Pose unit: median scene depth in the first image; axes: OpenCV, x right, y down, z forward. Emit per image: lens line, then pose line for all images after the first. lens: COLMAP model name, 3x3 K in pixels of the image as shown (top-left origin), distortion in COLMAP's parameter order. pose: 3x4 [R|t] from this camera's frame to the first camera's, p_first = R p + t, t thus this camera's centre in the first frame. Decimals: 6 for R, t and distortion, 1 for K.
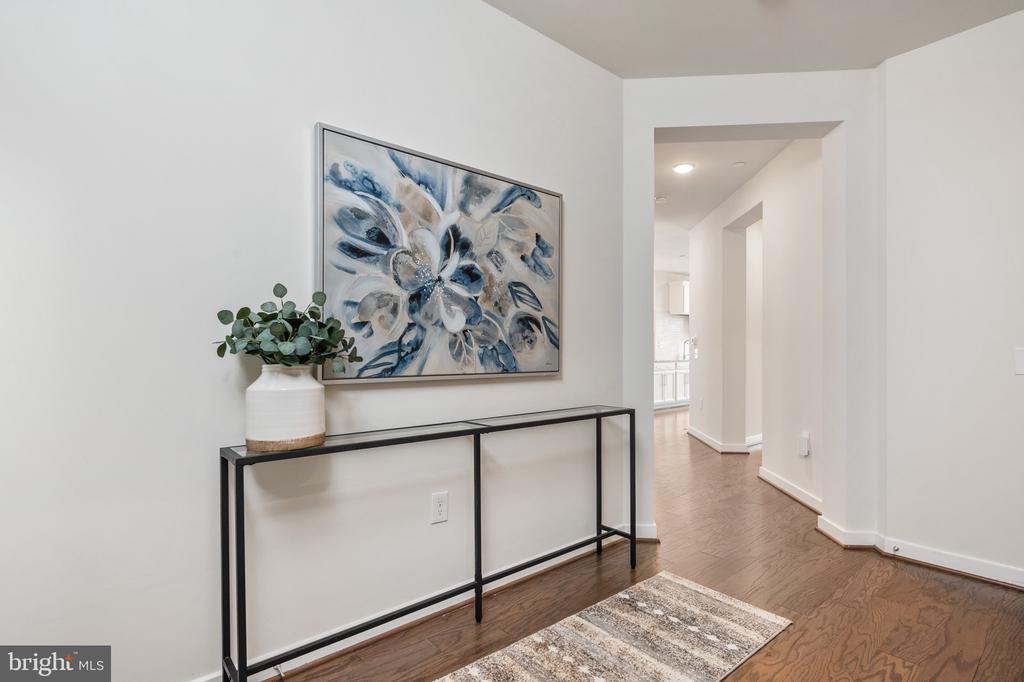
lens RADIAL K [[506.5, 0, 515.2], [0, 506.5, 345.9], [0, 0, 1]] dist [0.000297, 0.000177]
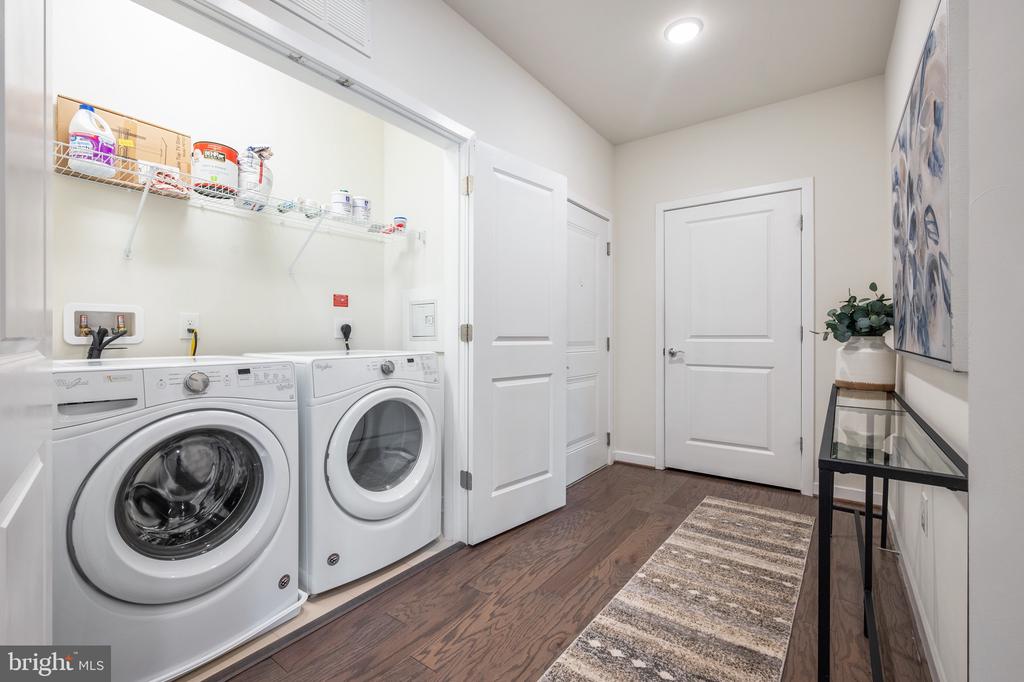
lens RADIAL K [[453.2, 0, 512.0], [0, 453.2, 341.0], [0, 0, 1]] dist [0.000114, 0.000000]
pose [[-0.975225, 0.000365, -0.221214, 0.986882], [0.000580, 0.999999, -0.000906, 0.047284], [0.221214, -0.001012, -0.975225, 2.308885]]
